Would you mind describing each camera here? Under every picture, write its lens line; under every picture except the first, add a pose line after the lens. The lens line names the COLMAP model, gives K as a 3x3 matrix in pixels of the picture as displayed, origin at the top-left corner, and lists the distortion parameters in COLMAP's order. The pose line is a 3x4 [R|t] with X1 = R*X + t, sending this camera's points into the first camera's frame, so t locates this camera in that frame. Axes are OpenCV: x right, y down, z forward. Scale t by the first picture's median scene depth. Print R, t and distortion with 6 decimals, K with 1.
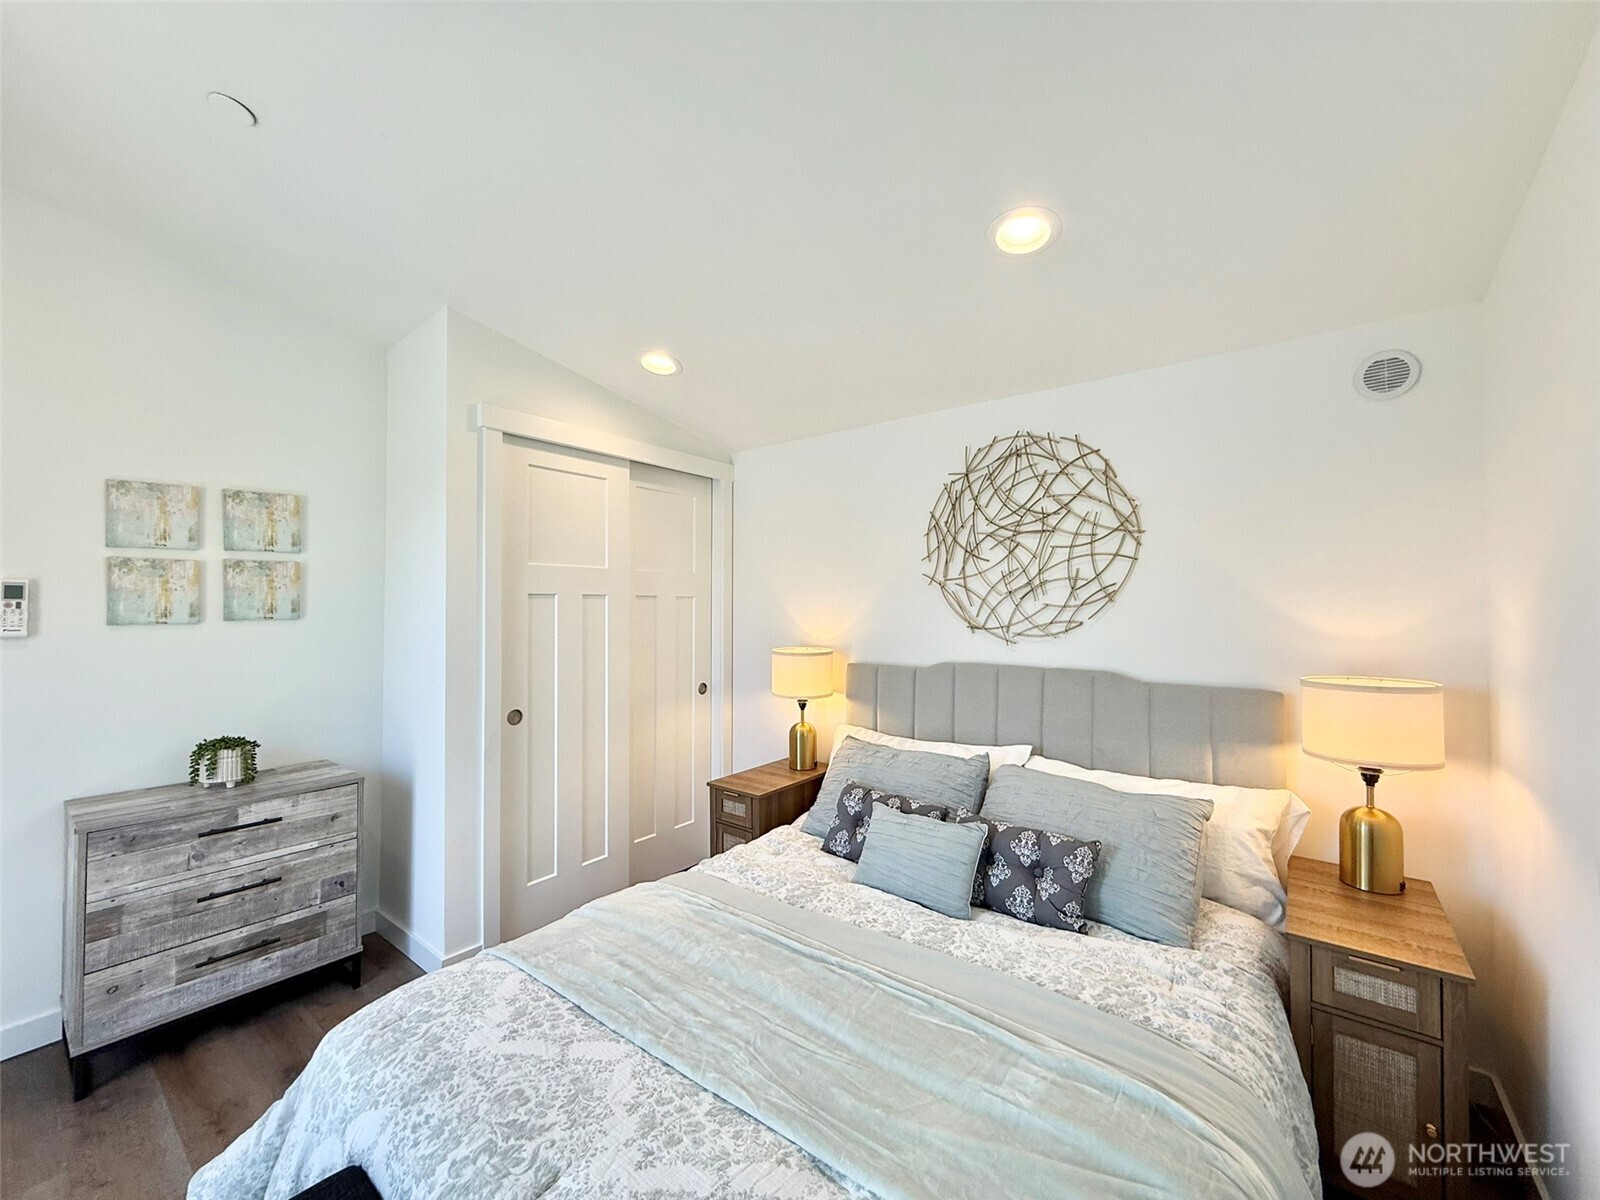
lens RADIAL K [[636.7, 0, 798.0], [0, 636.7, 599.1], [0, 0, 1]] dist [-0.001066, 0.000195]
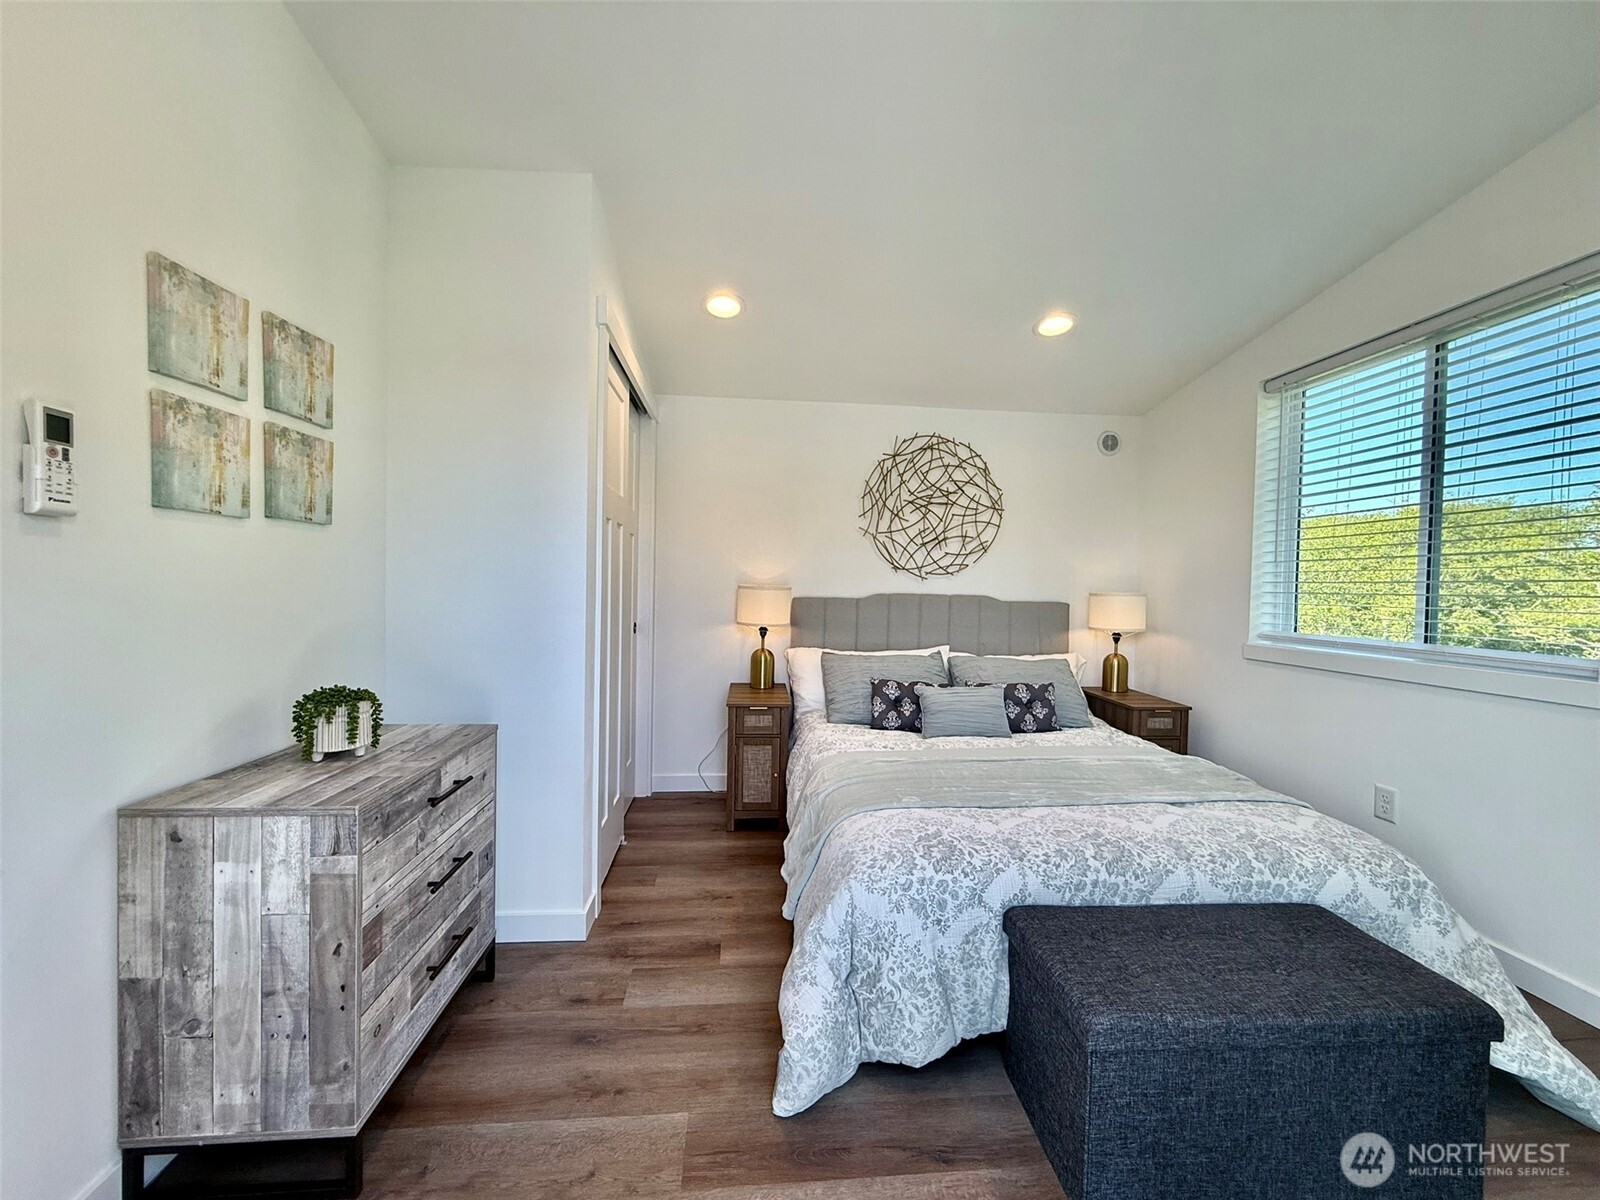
lens RADIAL K [[636.7, 0, 797.8], [0, 636.7, 598.8], [0, 0, 1]] dist [-0.001066, 0.000195]
pose [[0.729501, -0.003151, 0.683972, -0.959651], [-0.028594, 0.998975, 0.035100, 0.079263], [-0.683382, -0.045163, 0.728663, 0.152881]]
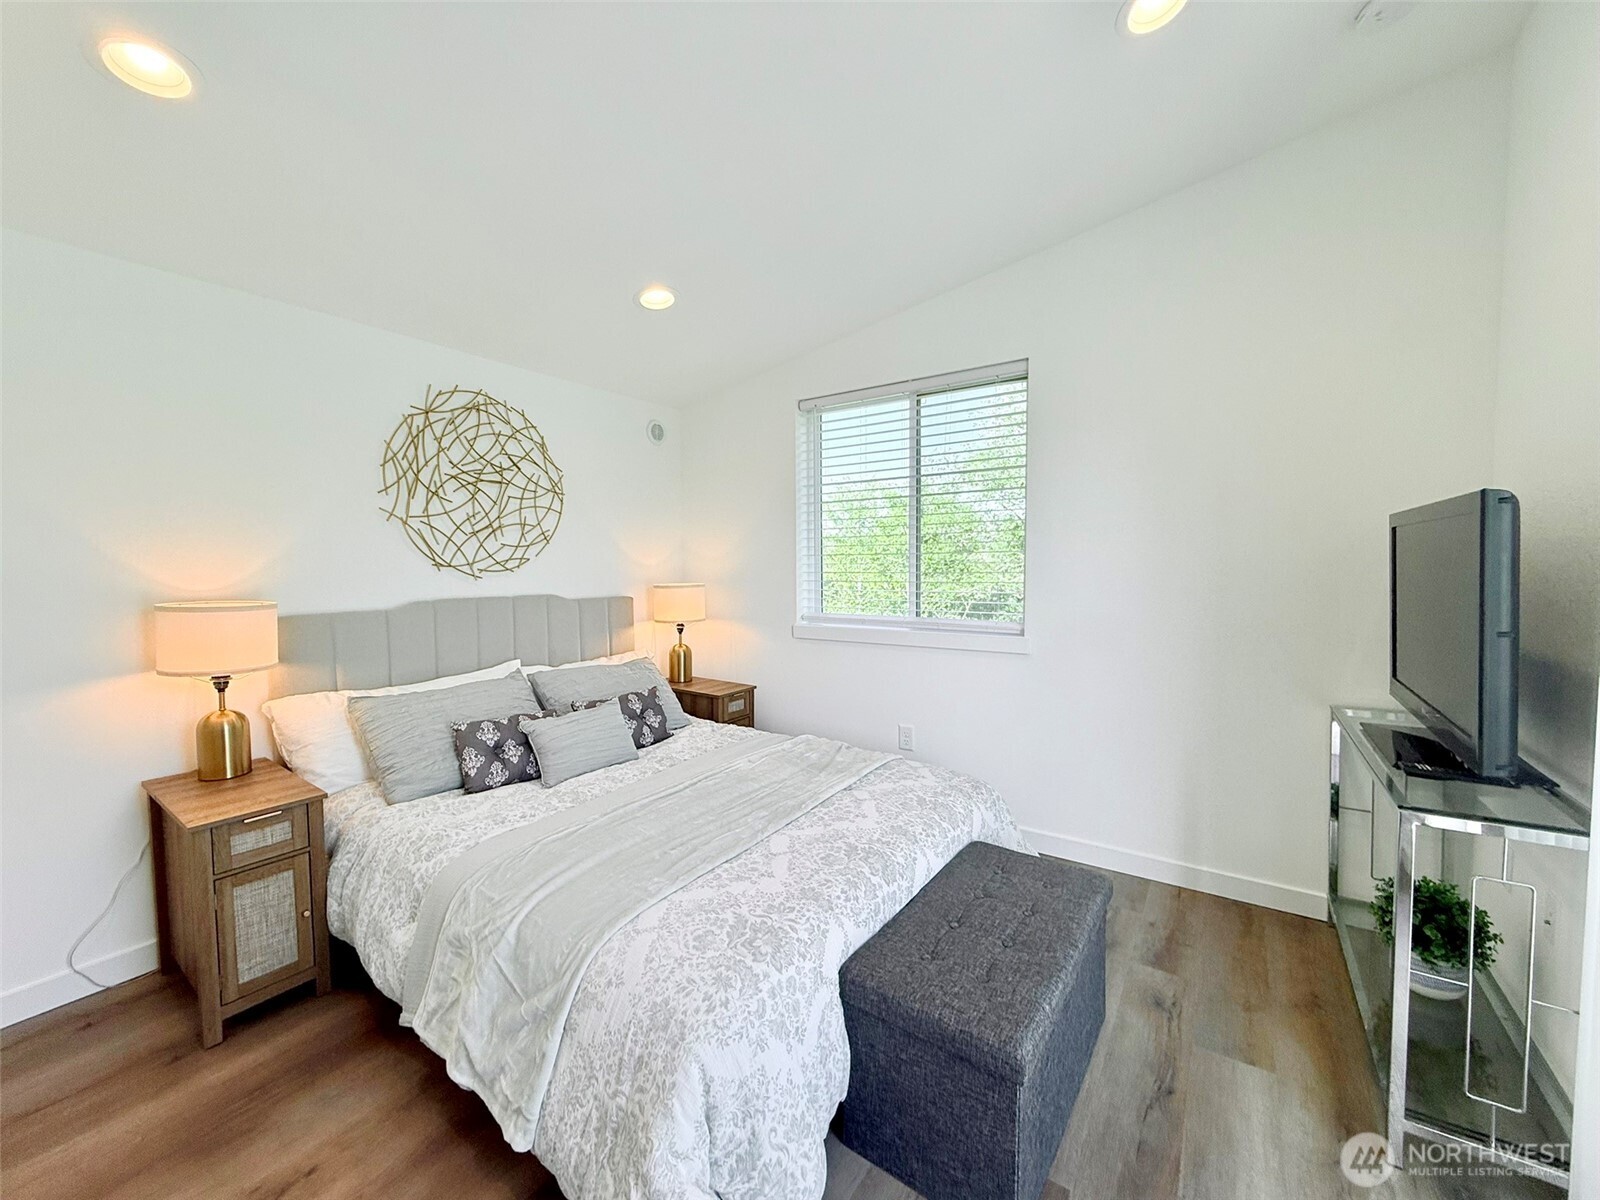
lens RADIAL K [[636.7, 0, 797.9], [0, 636.7, 599.7], [0, 0, 1]] dist [-0.001066, 0.000195]
pose [[-0.061247, -0.058841, 0.996387, -0.912041], [-0.009457, 0.998250, 0.058370, 0.040174], [-0.998078, -0.005848, -0.061696, 0.558145]]
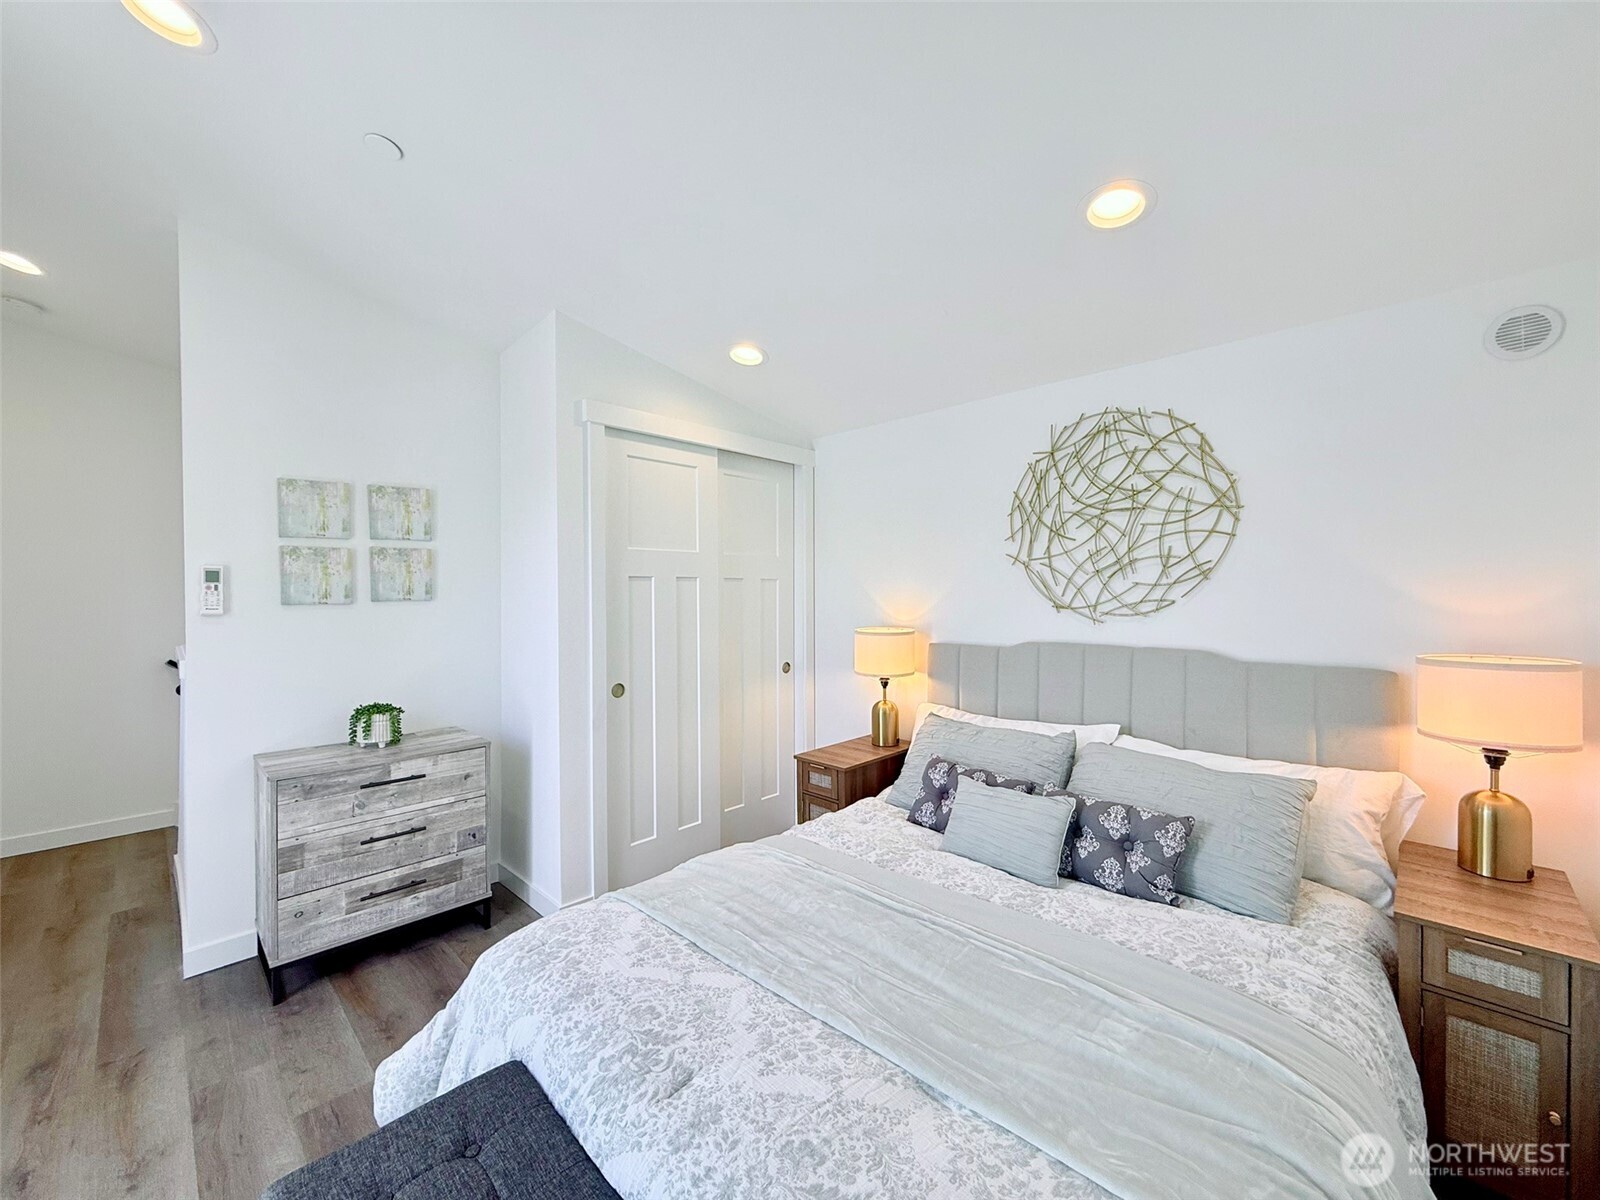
lens RADIAL K [[636.7, 0, 798.0], [0, 636.7, 599.0], [0, 0, 1]] dist [-0.001066, 0.000195]
pose [[0.993937, -0.003372, -0.109902, -0.024143], [0.005761, 0.999754, 0.021421, 0.009714], [0.109803, -0.021924, 0.993712, -0.041799]]
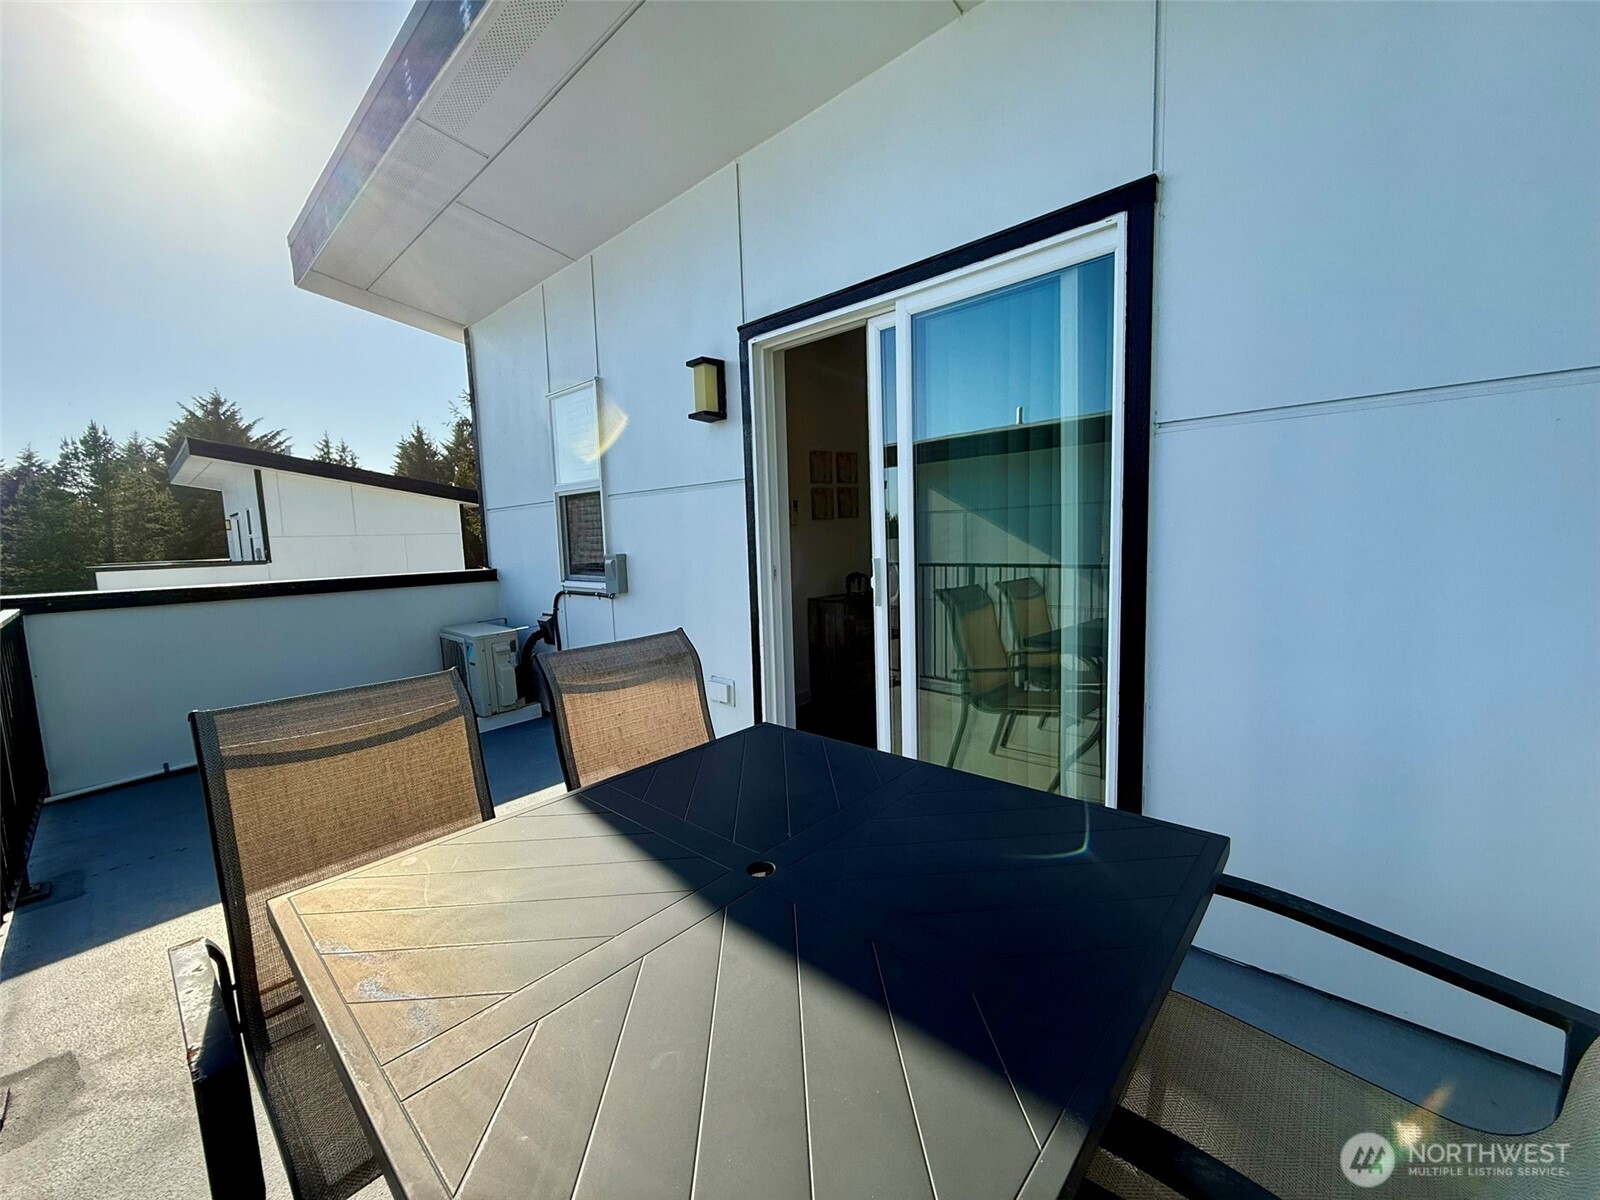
lens RADIAL K [[636.7, 0, 805.6], [0, 636.7, 603.3], [0, 0, 1]] dist [-0.001066, 0.000195]
pose [[0.996708, -0.021016, -0.078310, -0.861164], [0.030943, 0.991318, 0.127793, 0.041515], [0.074944, -0.129795, 0.988704, -1.079131]]
